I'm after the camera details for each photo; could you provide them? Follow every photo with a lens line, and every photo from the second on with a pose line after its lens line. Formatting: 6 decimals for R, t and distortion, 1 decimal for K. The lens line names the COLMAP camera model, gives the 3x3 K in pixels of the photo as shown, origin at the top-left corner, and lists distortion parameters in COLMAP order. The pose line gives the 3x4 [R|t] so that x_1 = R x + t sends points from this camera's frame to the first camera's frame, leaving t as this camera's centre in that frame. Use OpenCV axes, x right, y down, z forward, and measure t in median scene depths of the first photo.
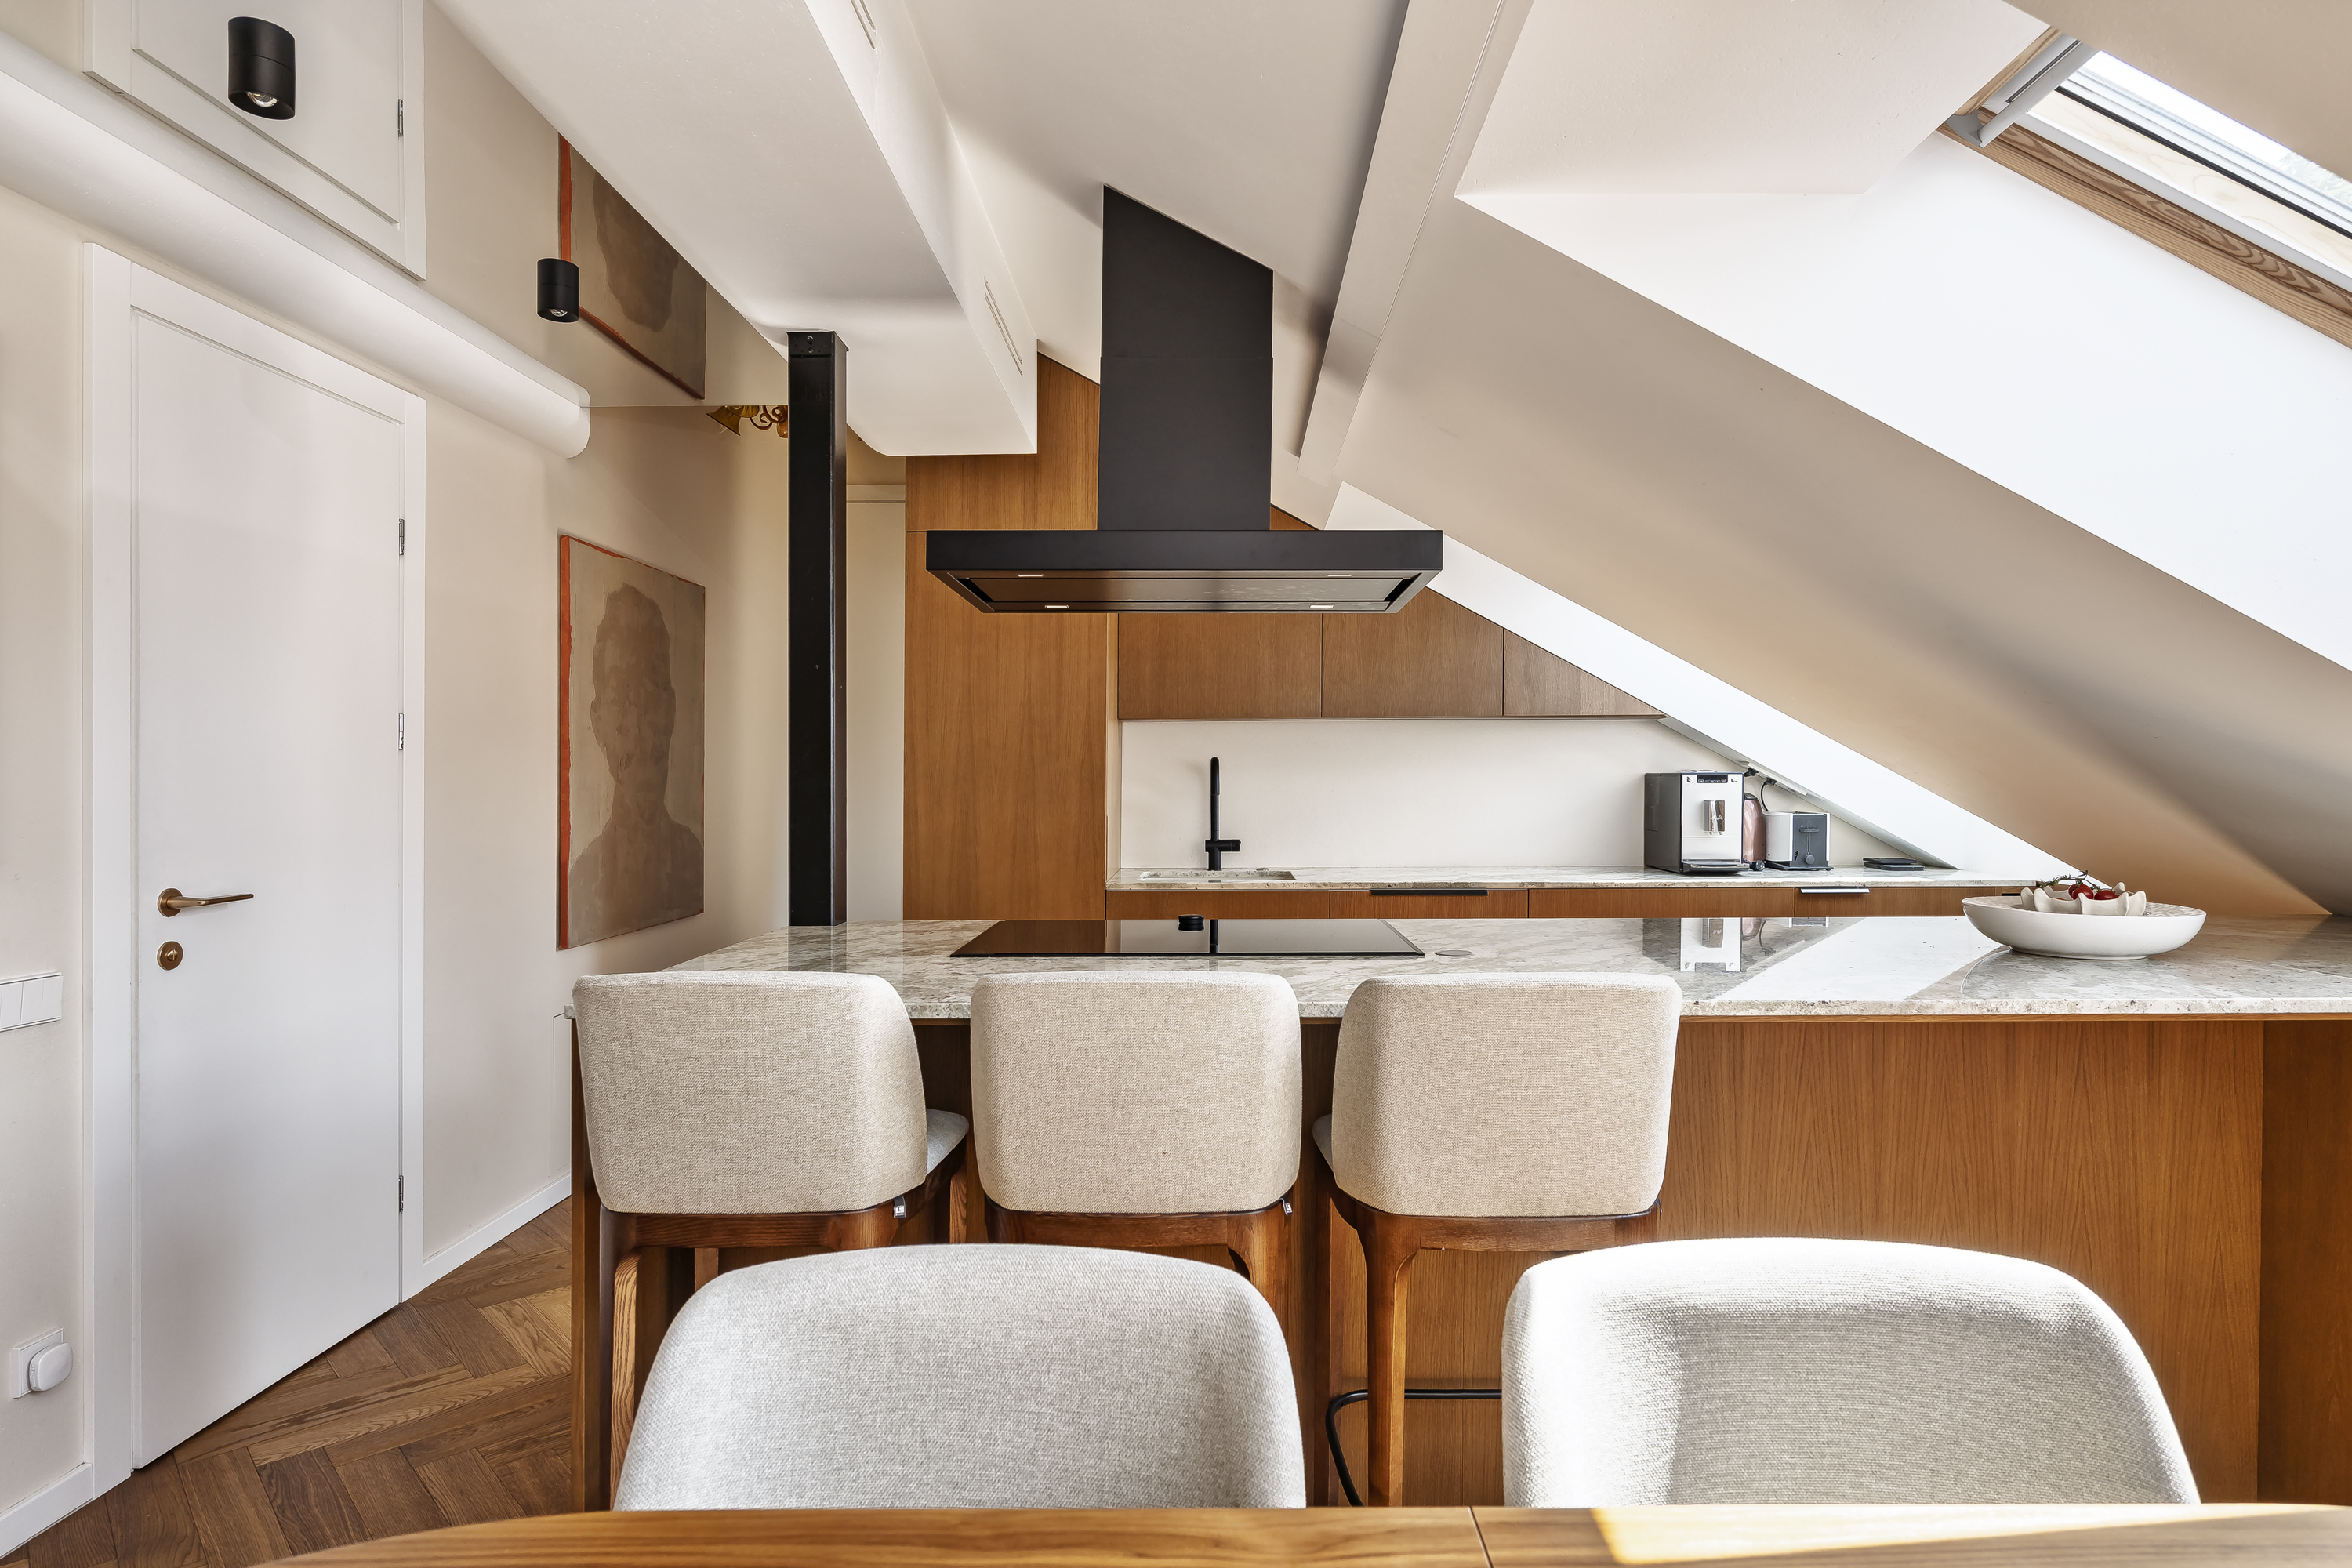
lens RADIAL K [[1243.1, 0, 1176.0], [0, 1243.1, 784.0], [0, 0, 1]] dist [0.000483, 0.000303]
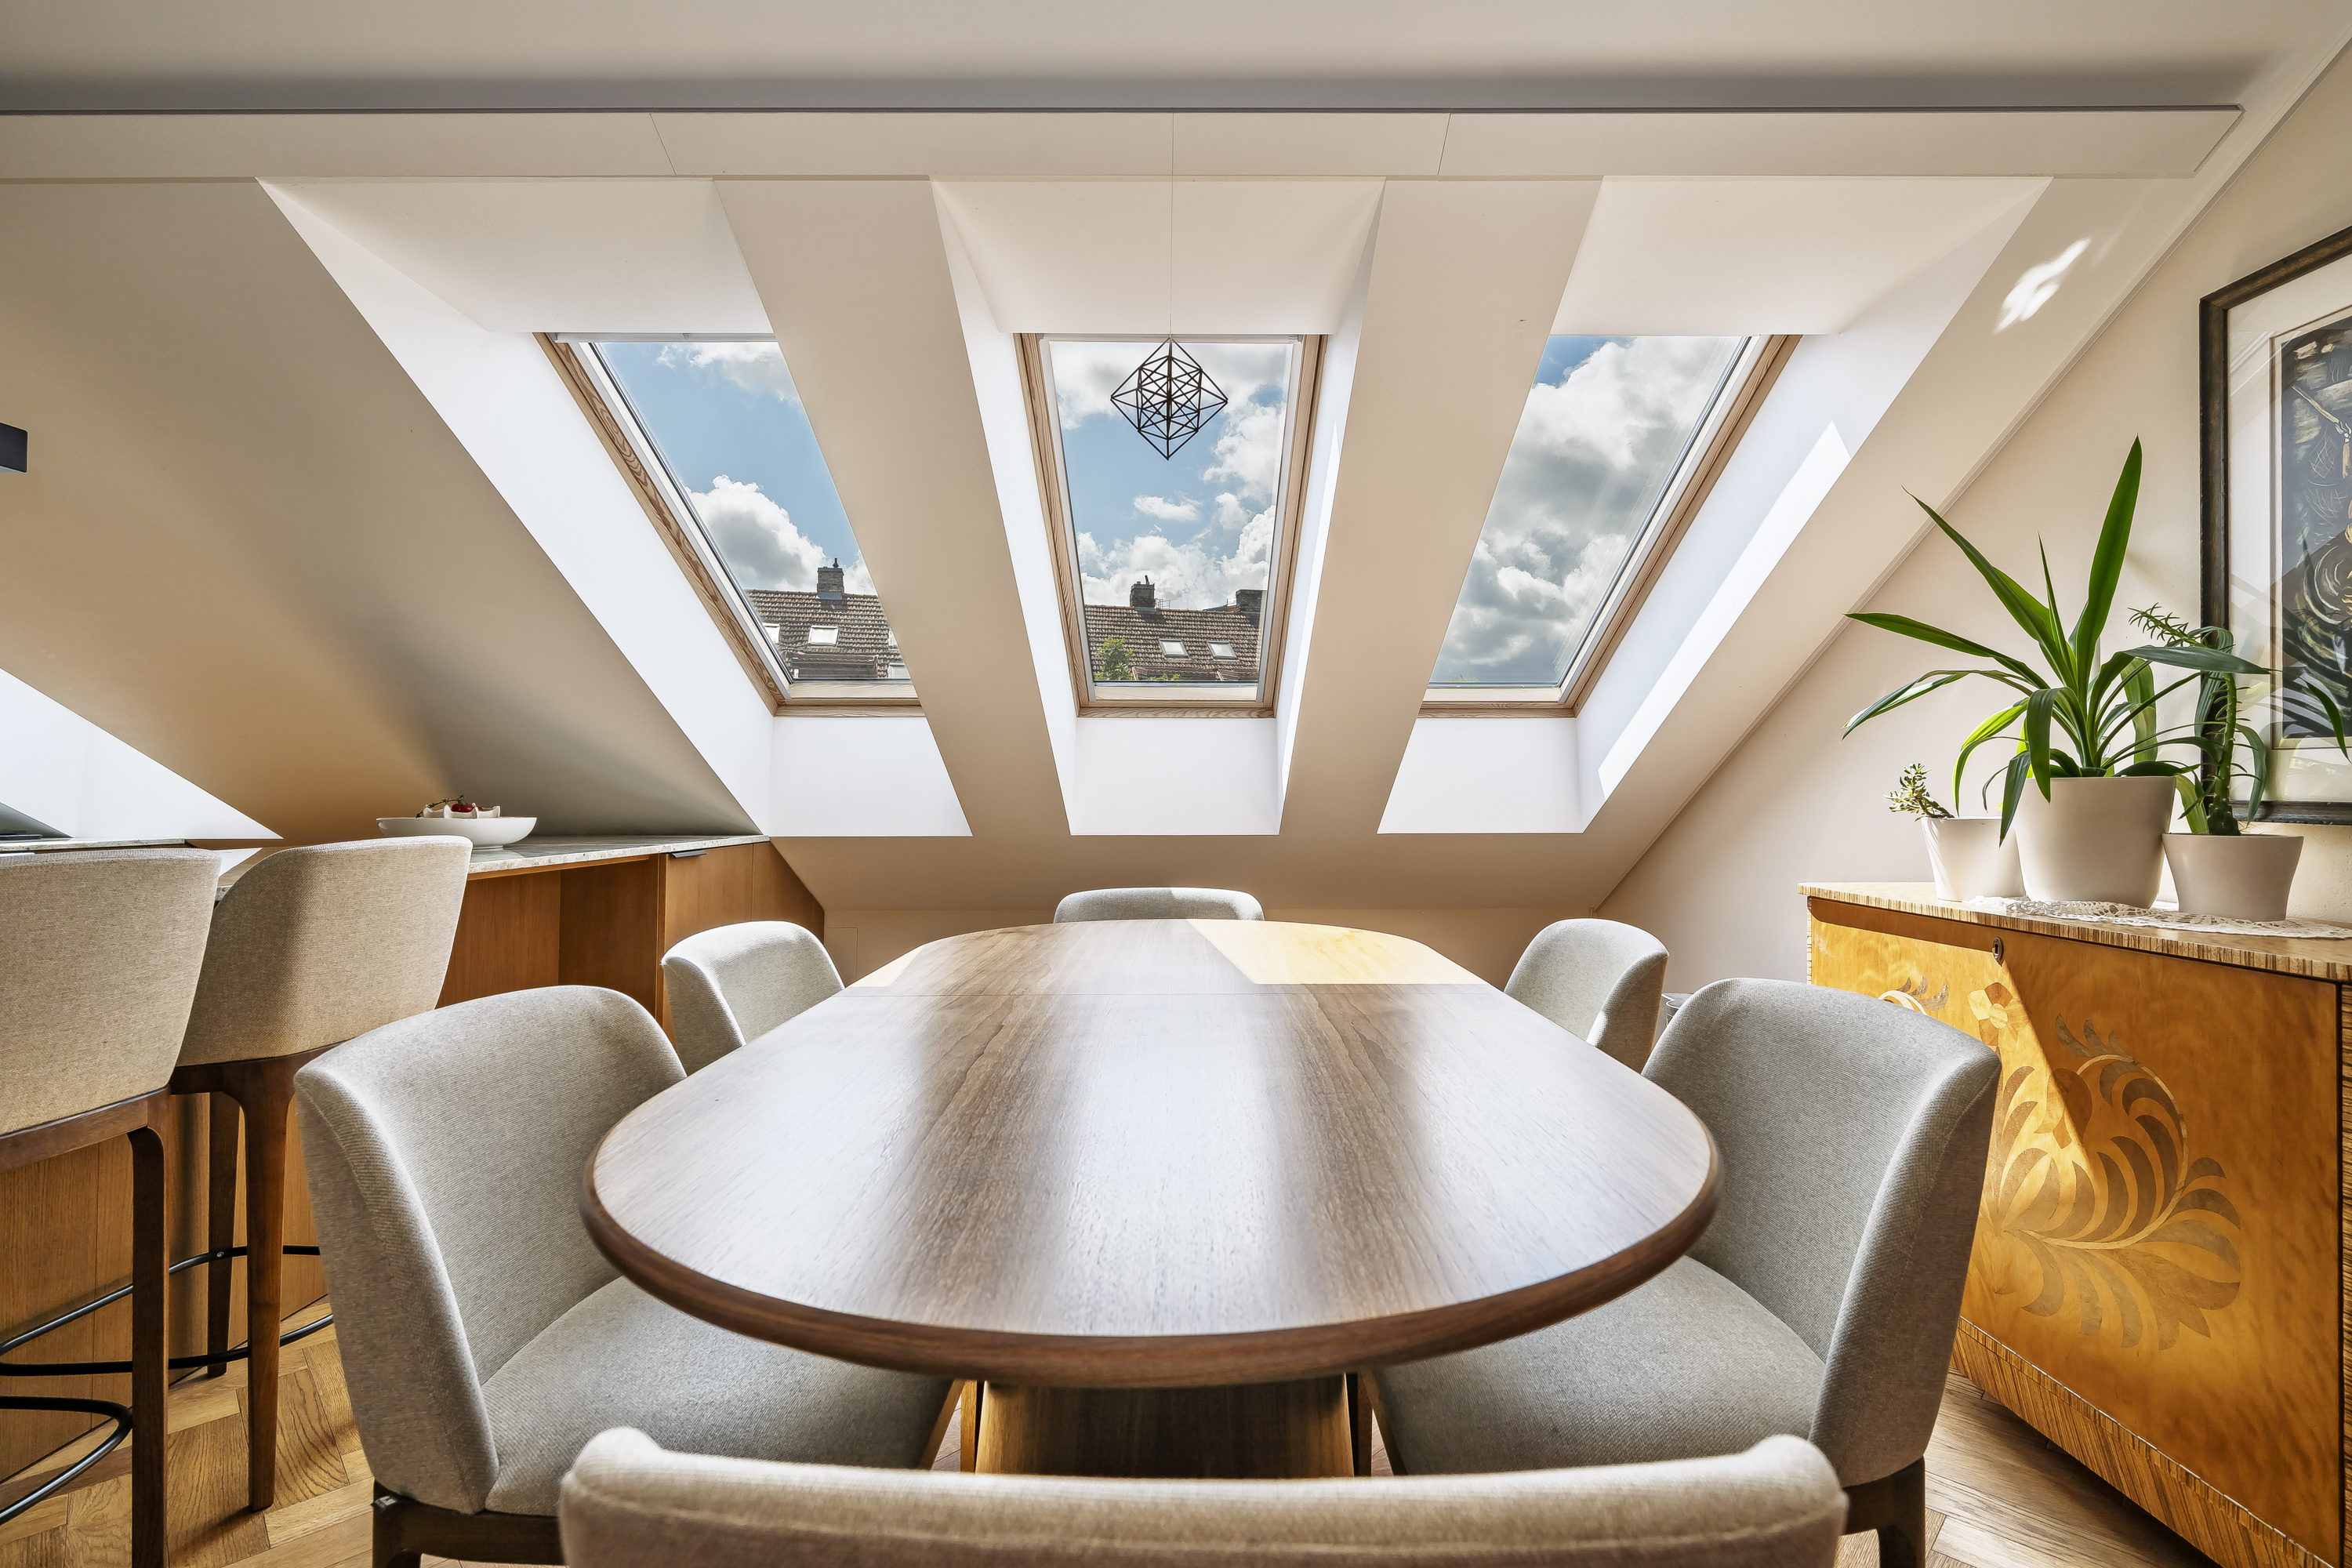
lens RADIAL K [[1147.9, 0, 1176.0], [0, 1147.9, 784.0], [0, 0, 1]] dist [-0.030837, 0.000080]
pose [[-0.009957, 0.026685, 0.999594, -0.704332], [-0.000792, 0.999643, -0.026695, 0.097023], [-0.999950, -0.001057, -0.009932, 0.151724]]
